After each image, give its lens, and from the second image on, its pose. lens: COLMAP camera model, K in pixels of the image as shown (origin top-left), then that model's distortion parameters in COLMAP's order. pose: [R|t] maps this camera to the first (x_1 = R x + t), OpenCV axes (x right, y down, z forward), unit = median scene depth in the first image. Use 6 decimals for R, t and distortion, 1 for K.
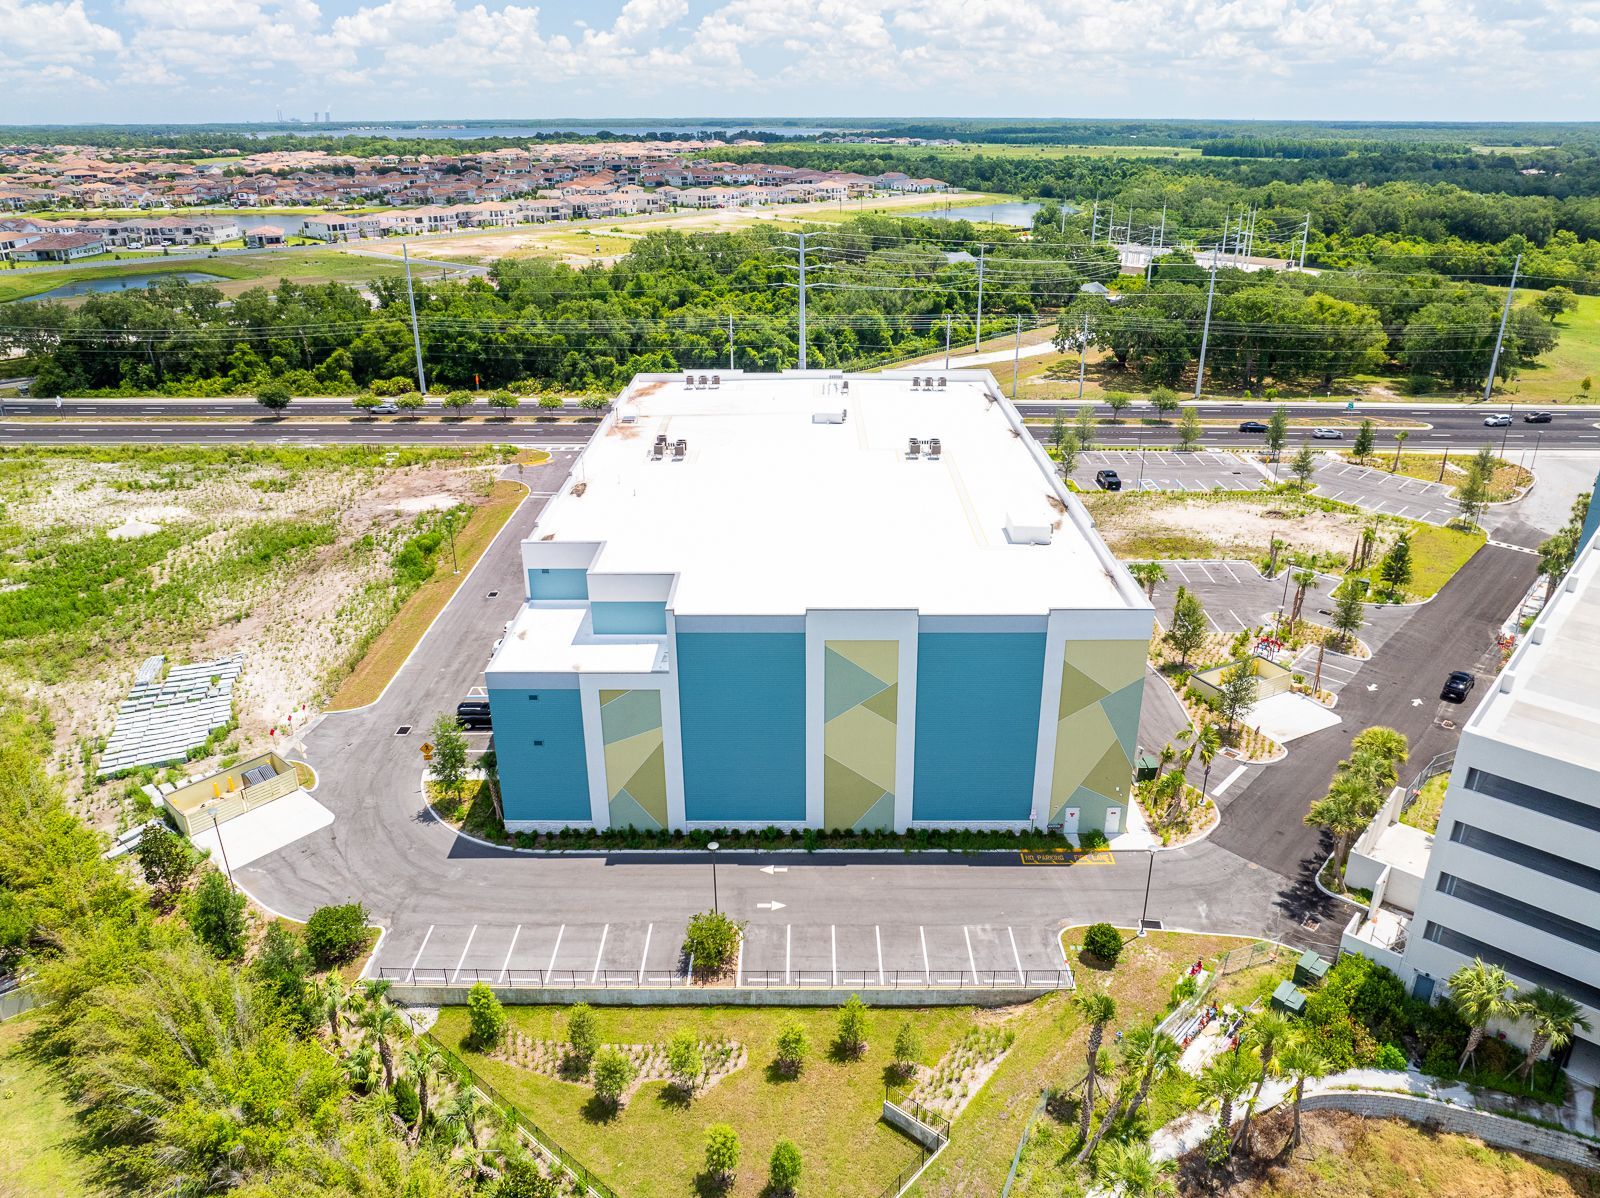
lens RADIAL K [[1123.0, 0, 804.5], [0, 1123.0, 591.3], [0, 0, 1]] dist [-0.033141, 0.002624]
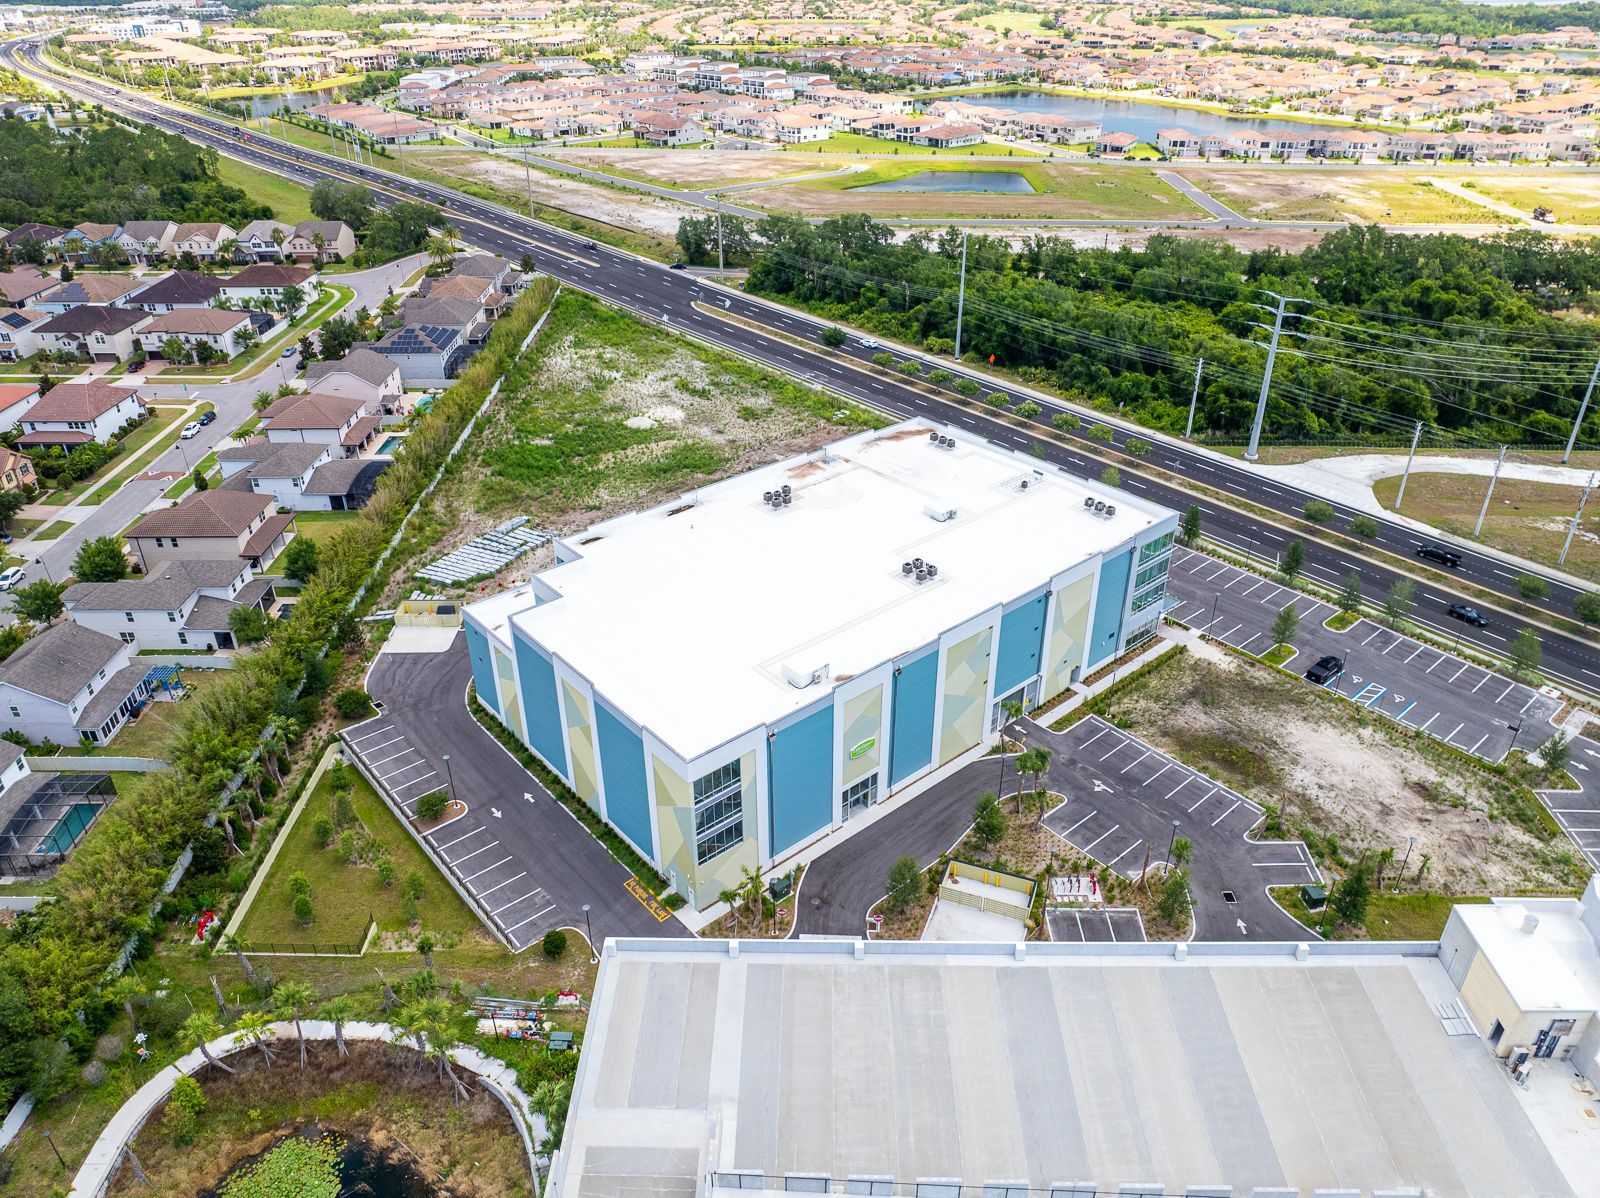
lens RADIAL K [[1123.0, 0, 804.5], [0, 1123.0, 591.3], [0, 0, 1]] dist [-0.033141, 0.002624]
pose [[0.658430, 0.378761, -0.650392, 0.949948], [-0.298065, 0.924716, 0.236766, -0.419185], [0.691105, 0.037965, 0.721756, 0.115046]]
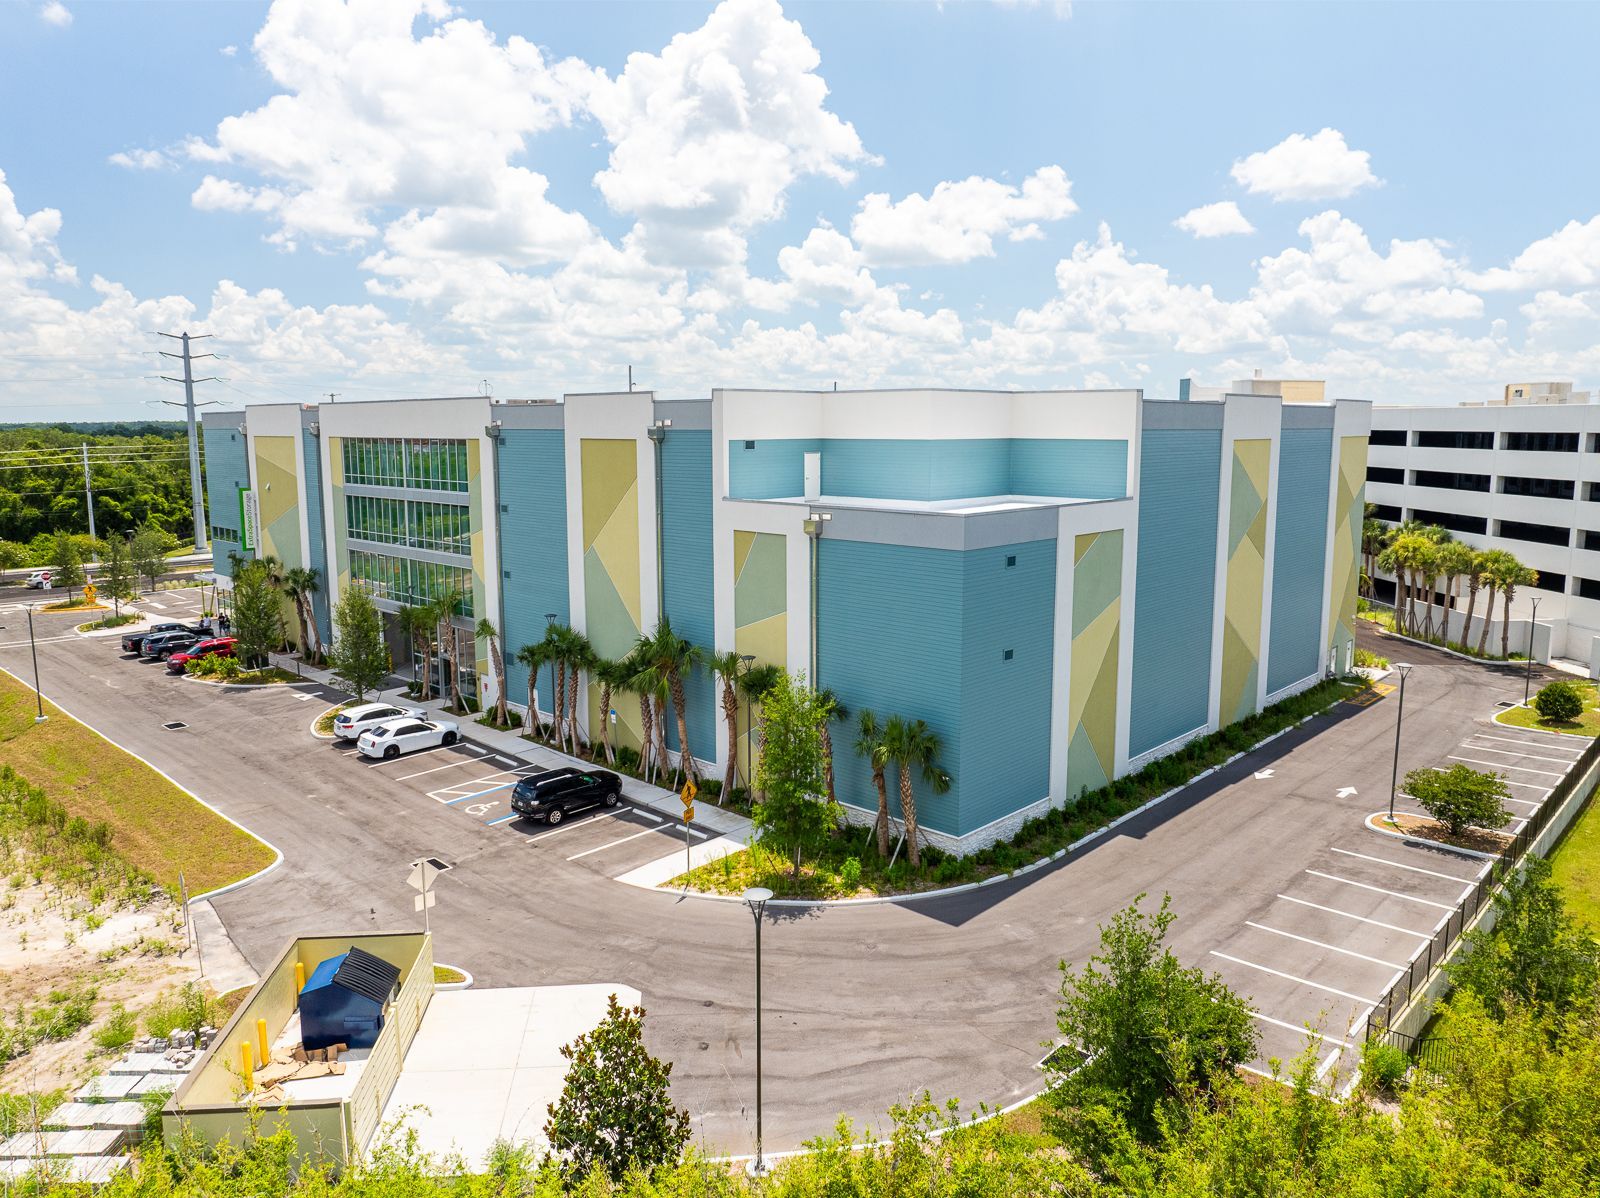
lens RADIAL K [[1123.0, 0, 804.5], [0, 1123.0, 591.3], [0, 0, 1]] dist [-0.033141, 0.002624]
pose [[0.683214, -0.106946, 0.722345, -0.596342], [0.285990, 0.949382, -0.129937, 0.126987], [-0.671885, 0.295358, 0.679216, 0.584962]]
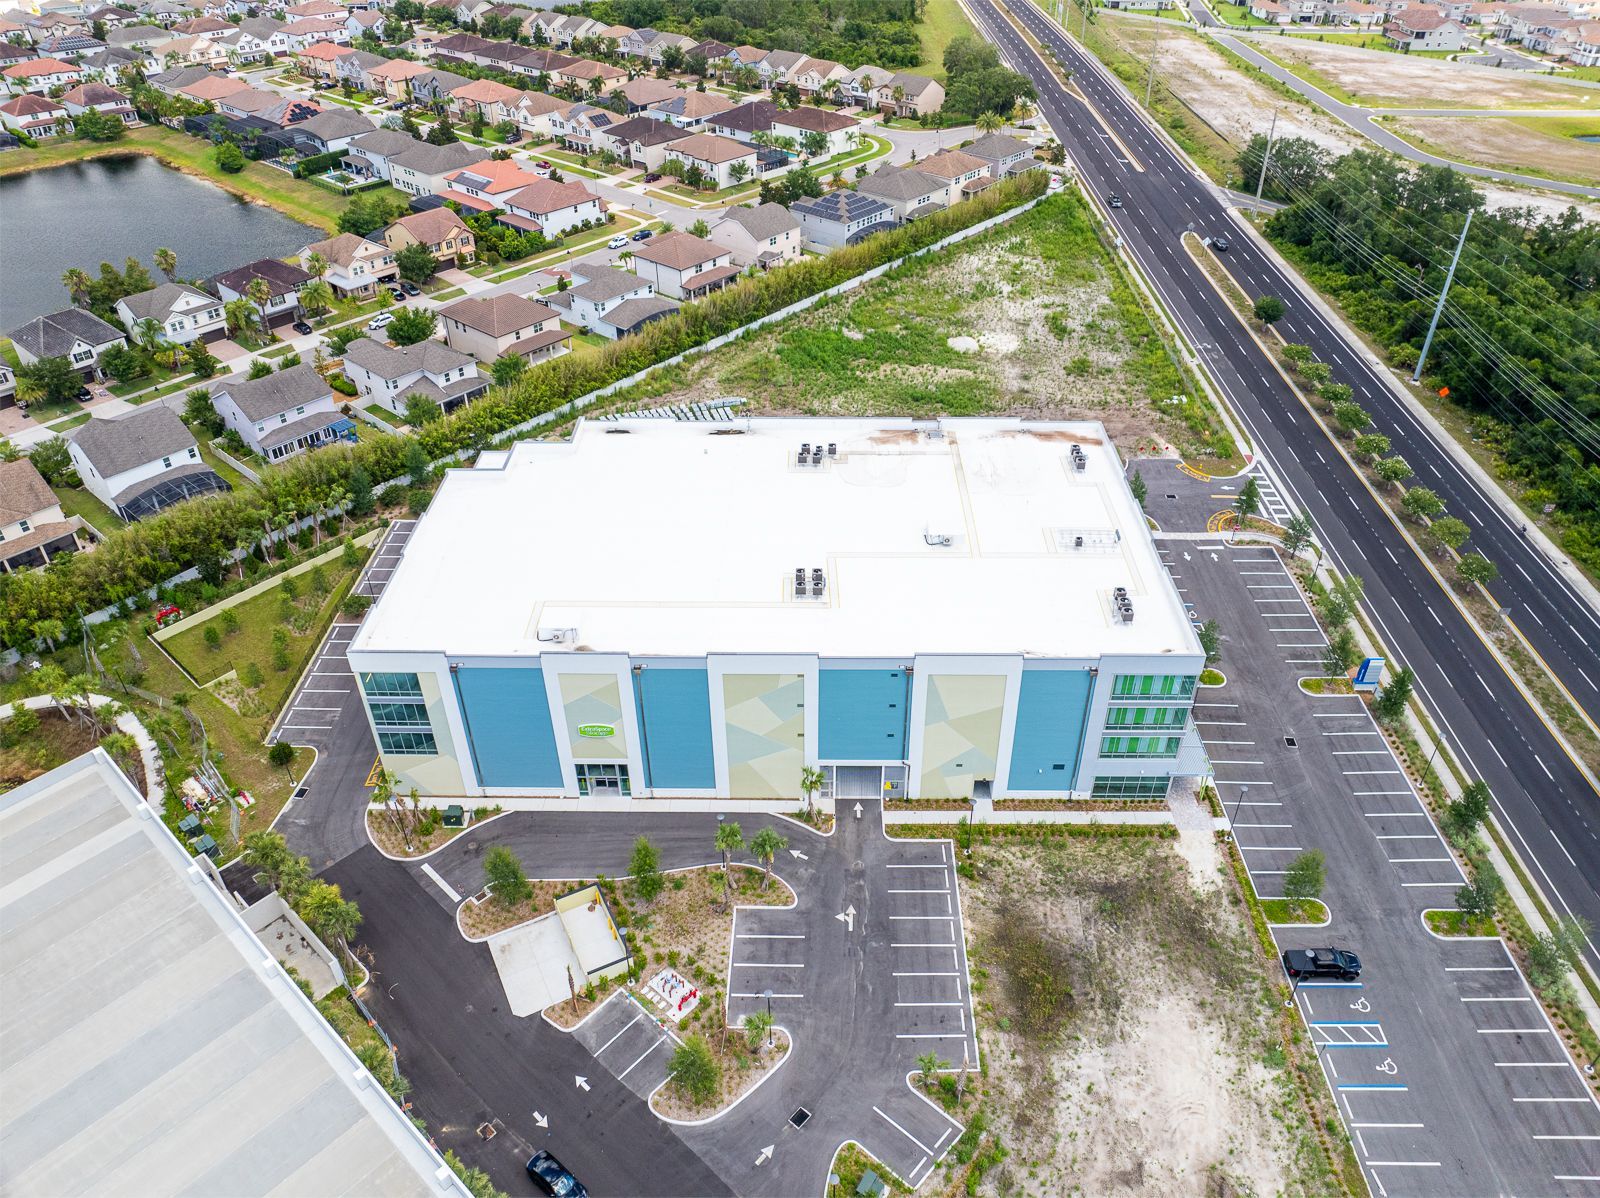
lens RADIAL K [[1123.0, 0, 804.5], [0, 1123.0, 591.3], [0, 0, 1]] dist [-0.033141, 0.002624]
pose [[-0.006010, 0.587230, -0.809398, 1.081713], [-0.390800, 0.743663, 0.542440, -0.782444], [0.920456, 0.319572, 0.225020, 0.952109]]
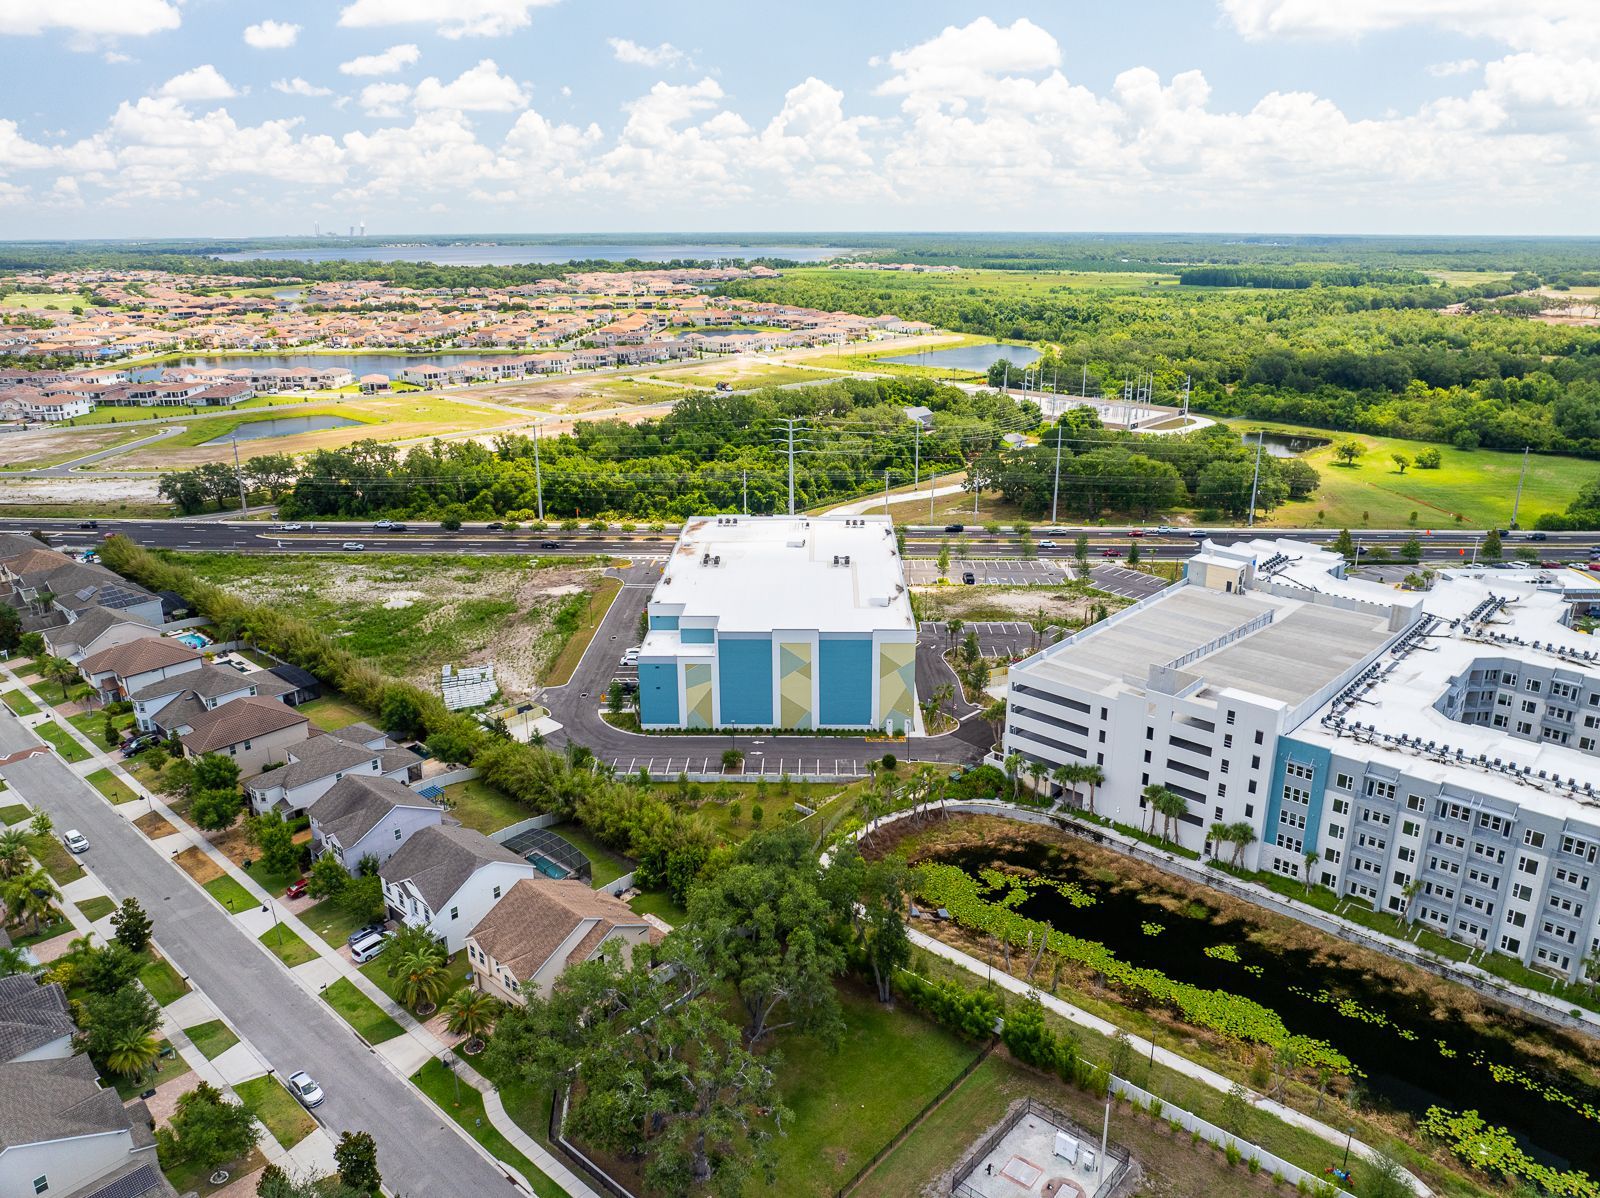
lens RADIAL K [[1123.0, 0, 804.5], [0, 1123.0, 591.3], [0, 0, 1]] dist [-0.033141, 0.002624]
pose [[0.999904, 0.003859, -0.013313, 0.083354], [-0.005030, 0.996014, -0.089057, 0.120636], [0.012916, 0.089115, 0.995938, -1.145974]]
